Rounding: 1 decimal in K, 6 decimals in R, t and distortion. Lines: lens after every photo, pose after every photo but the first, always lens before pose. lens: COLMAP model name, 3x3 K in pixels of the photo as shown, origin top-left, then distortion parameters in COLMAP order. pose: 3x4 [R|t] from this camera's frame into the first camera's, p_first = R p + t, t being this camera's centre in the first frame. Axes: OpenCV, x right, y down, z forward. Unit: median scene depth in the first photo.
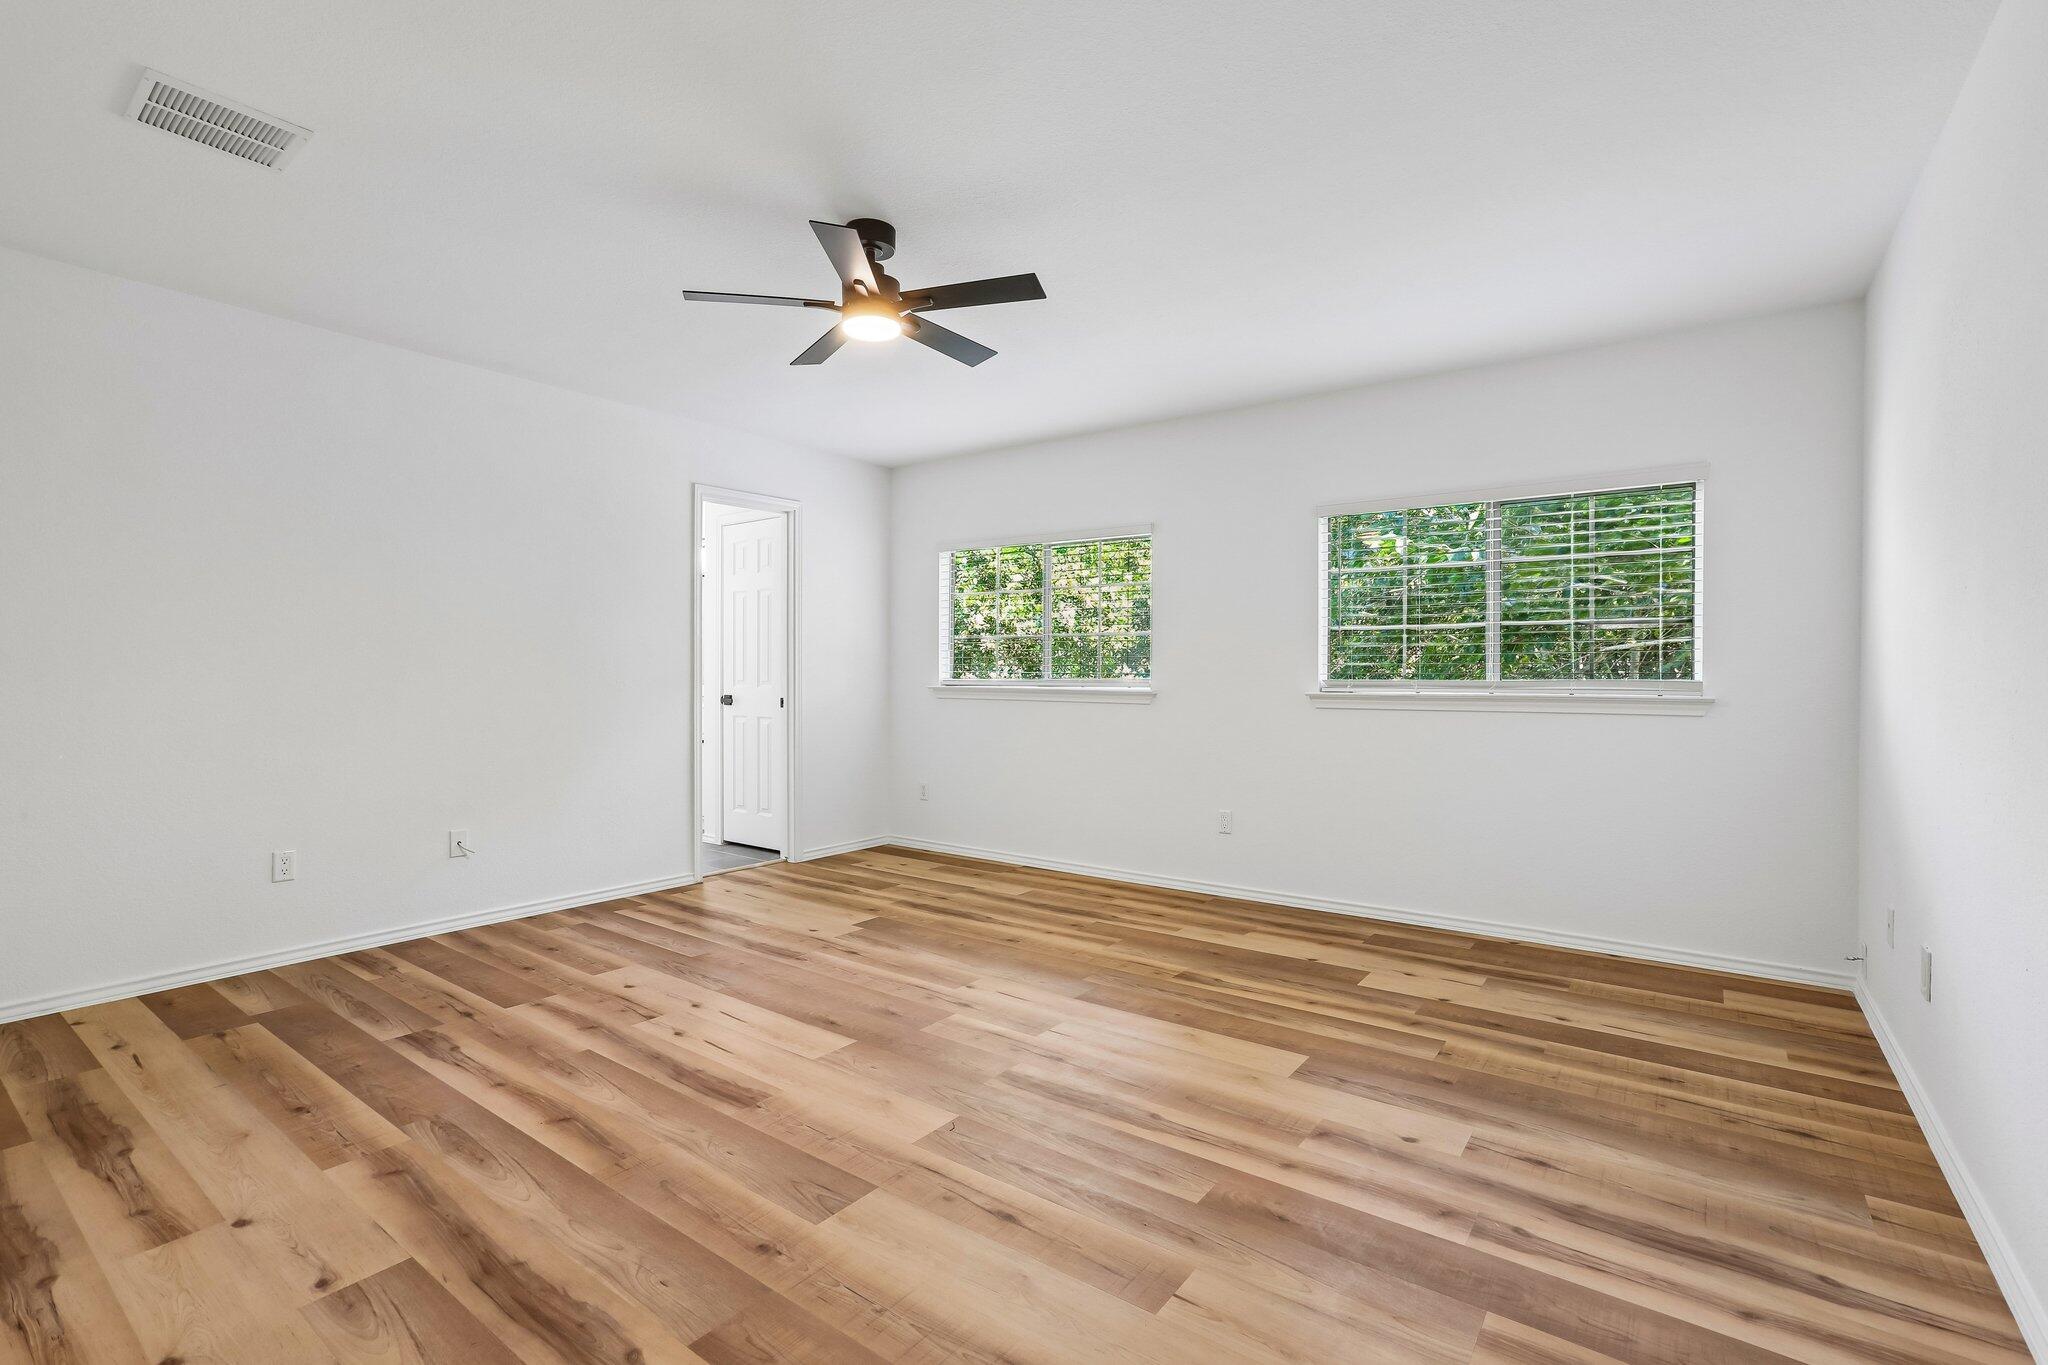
lens RADIAL K [[939.6, 0, 1014.0], [0, 939.6, 691.8], [0, 0, 1]] dist [-0.036991, 0.019915]
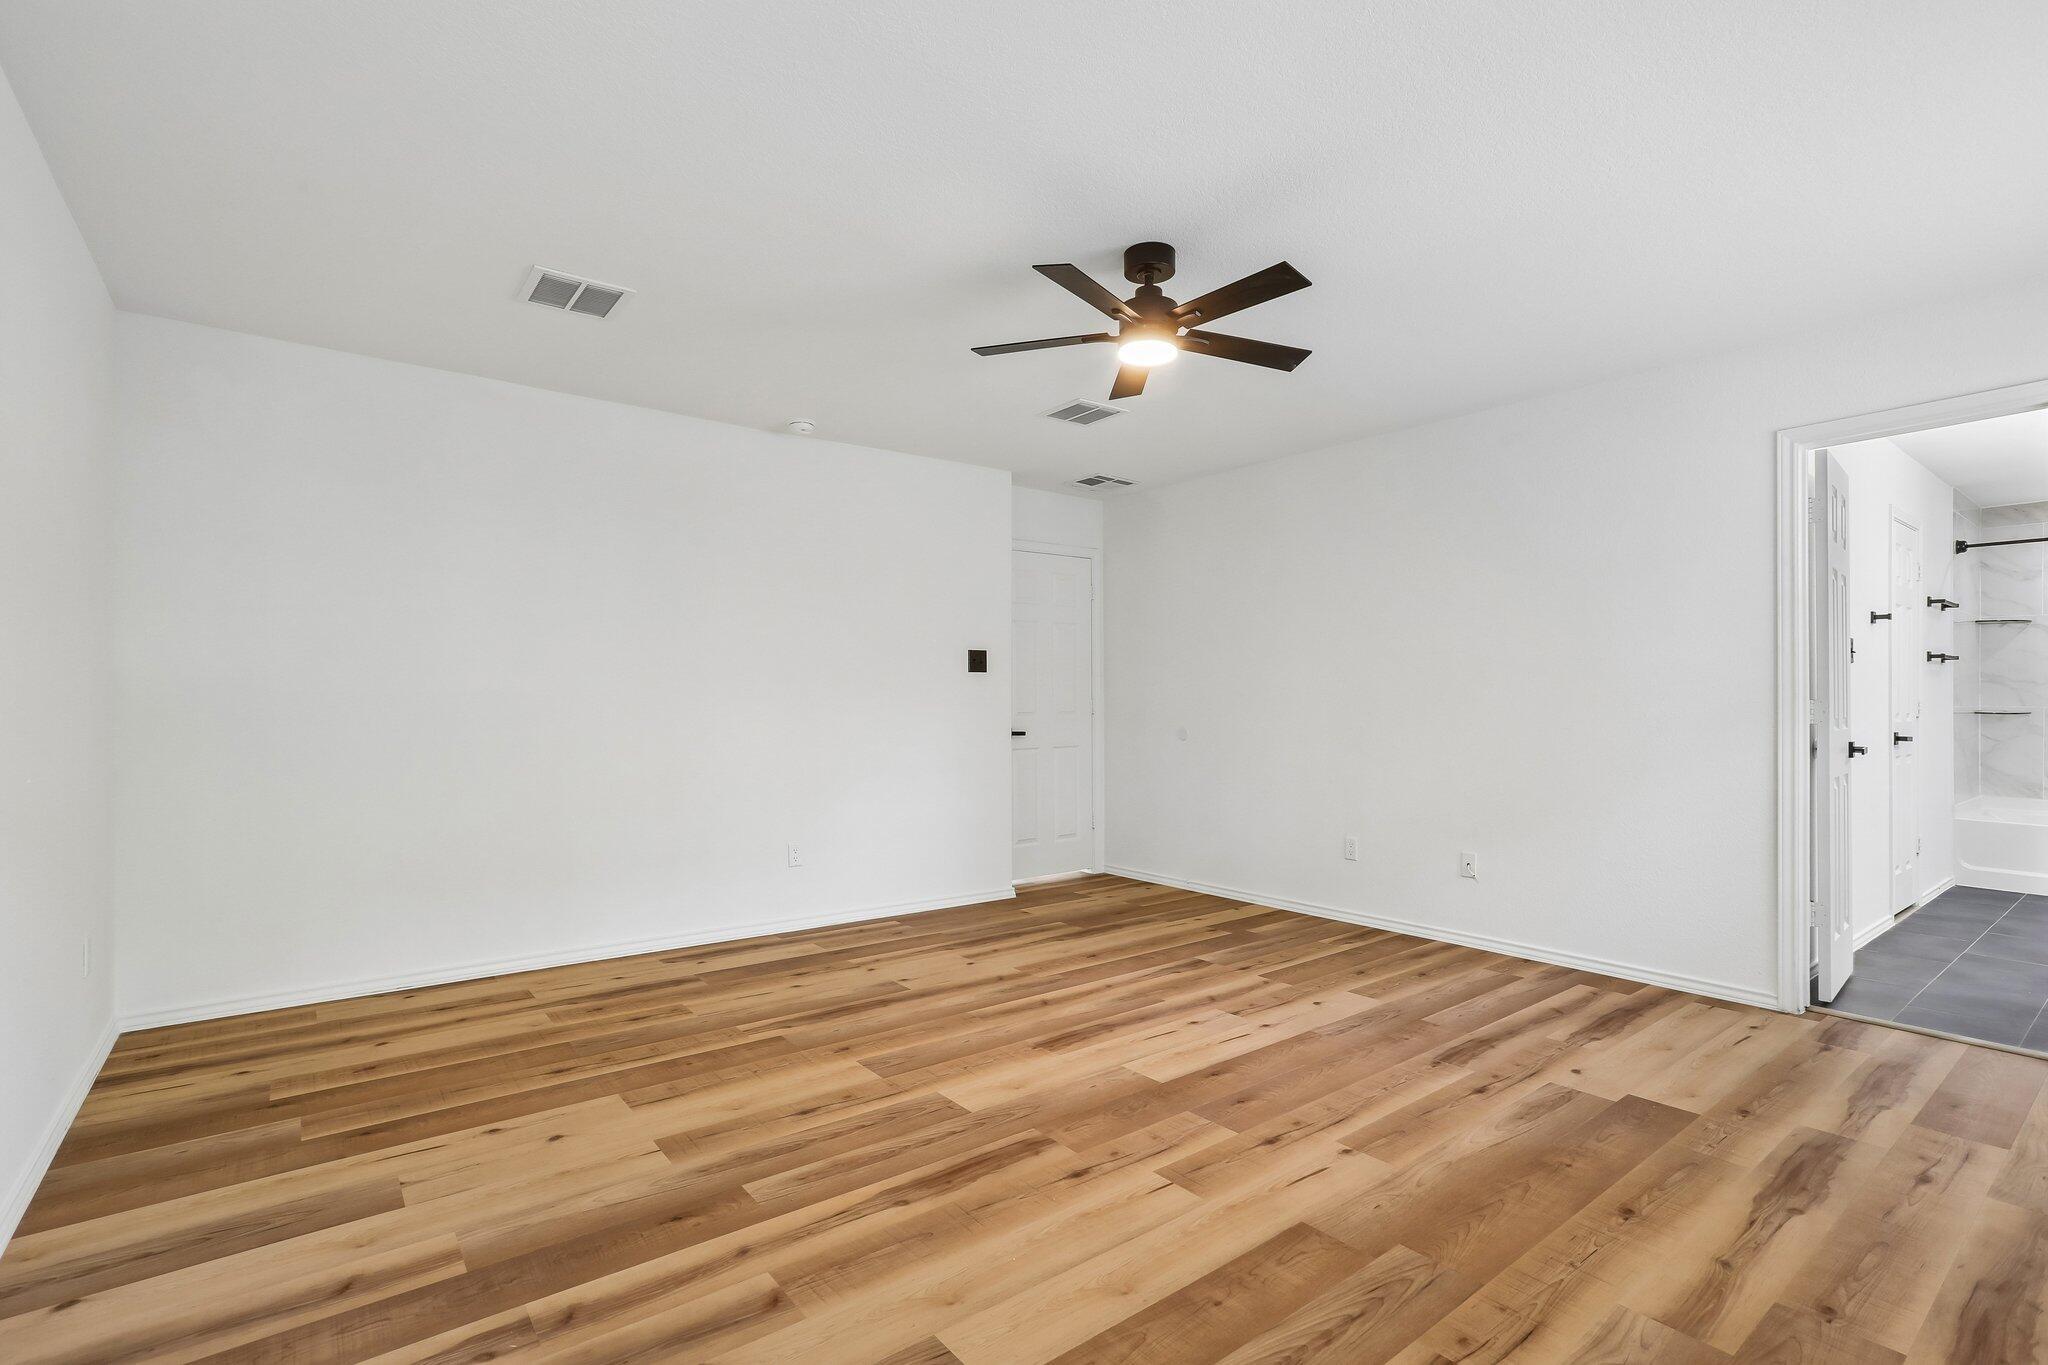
lens RADIAL K [[939.6, 0, 1009.4], [0, 939.6, 677.9], [0, 0, 1]] dist [-0.036991, 0.019915]
pose [[-0.267014, -0.029473, -0.963242, 0.722189], [-0.020021, 0.999486, -0.025032, -0.017458], [0.963485, 0.012602, -0.267467, 0.967361]]
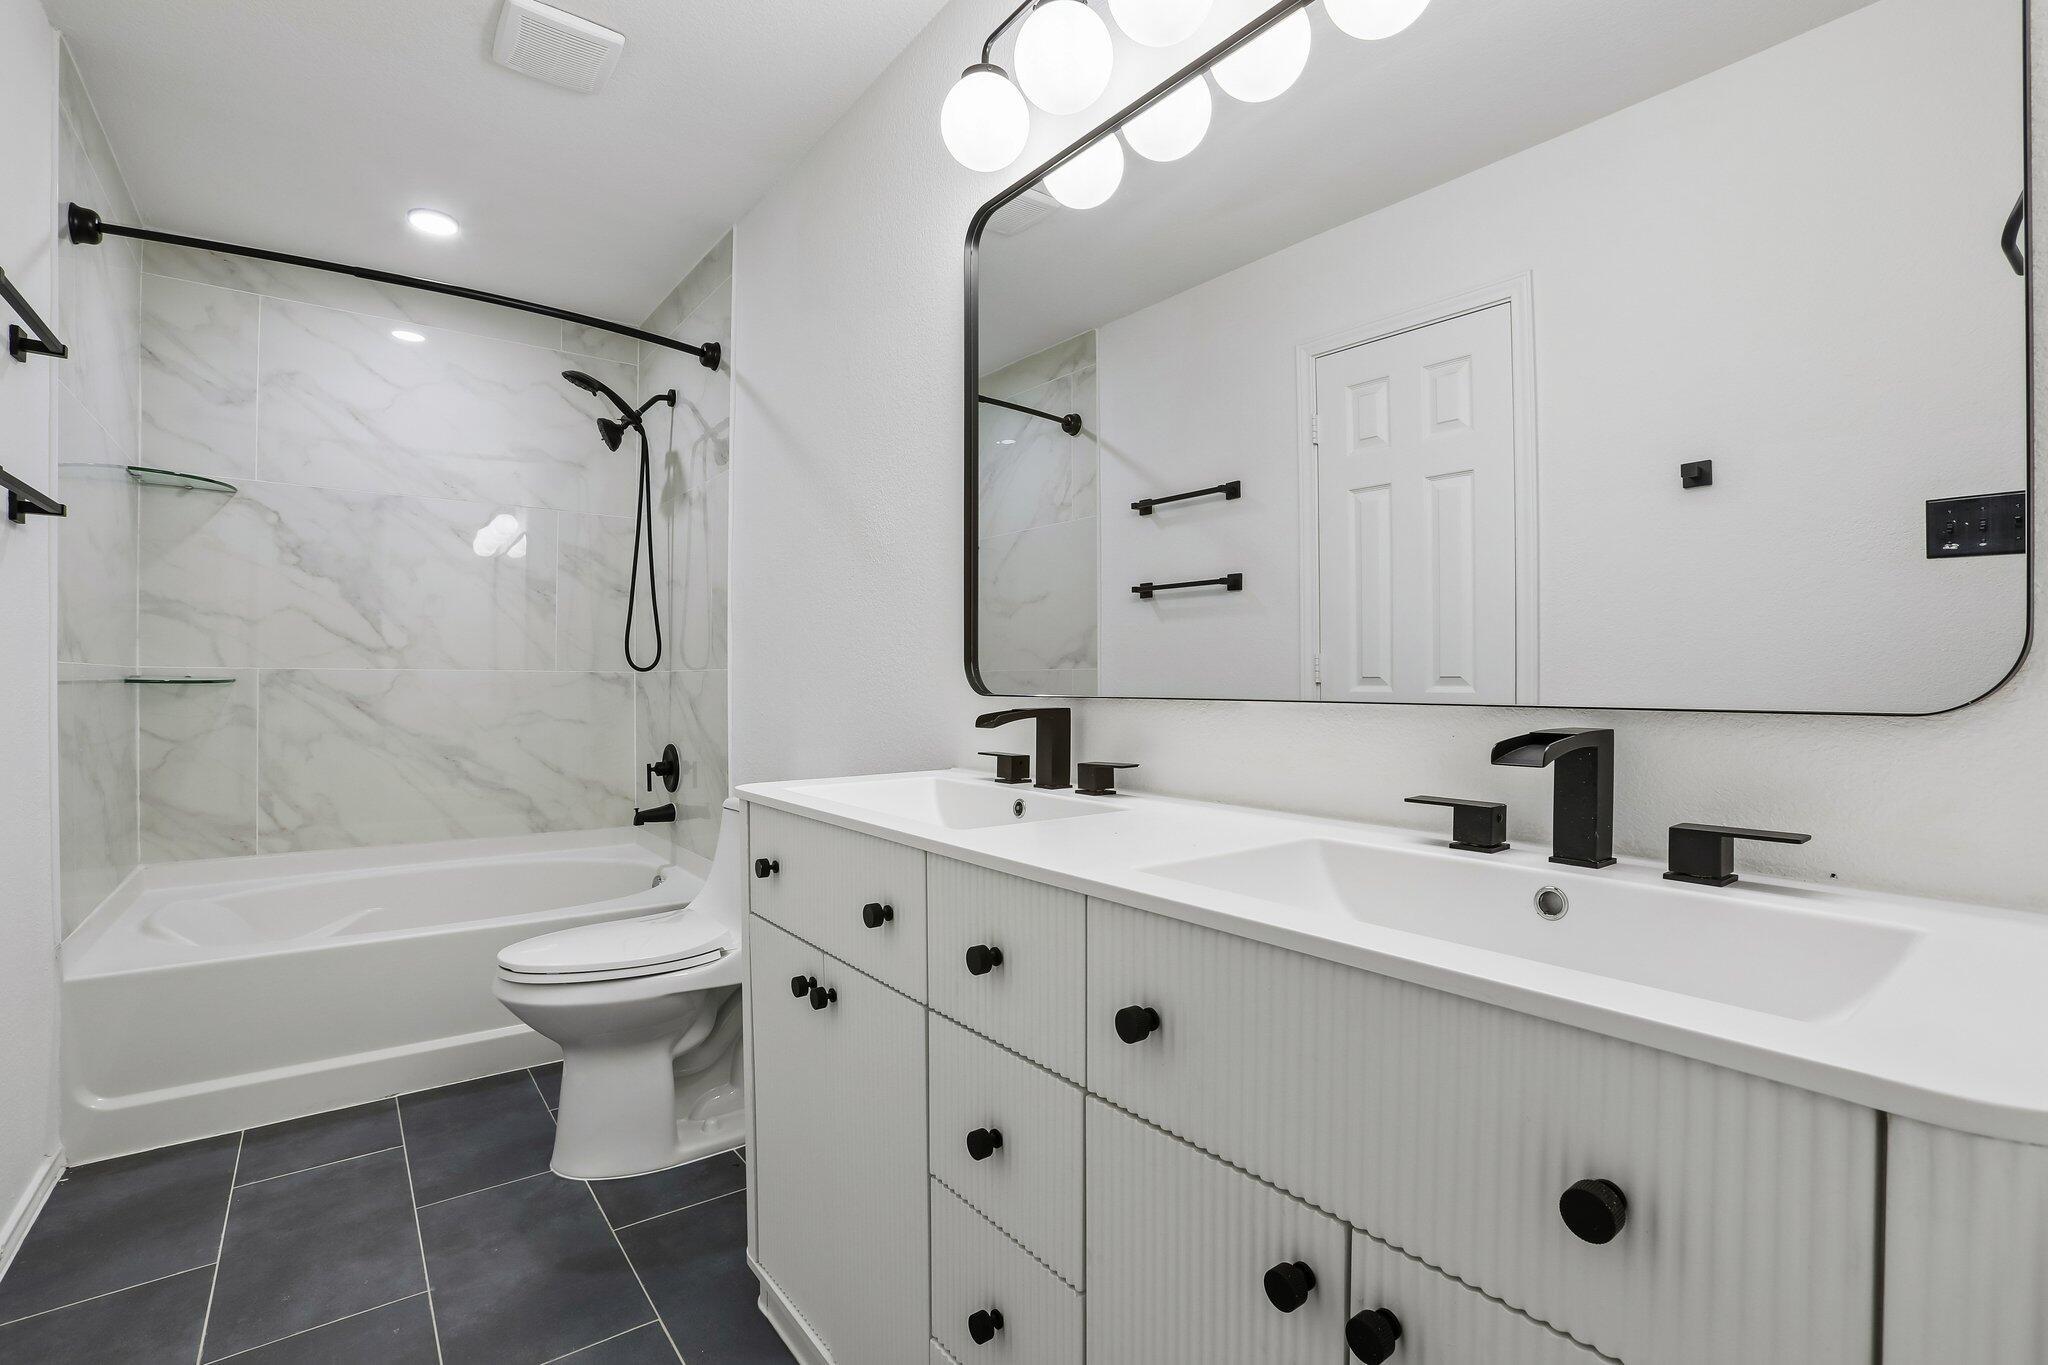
lens RADIAL K [[939.6, 0, 1019.6], [0, 939.6, 681.9], [0, 0, 1]] dist [-0.036991, 0.019915]
pose [[0.961969, -0.006584, -0.273078, -0.715790], [0.006353, 0.999978, -0.001731, -0.026890], [0.273084, -0.000070, 0.961990, 1.838415]]
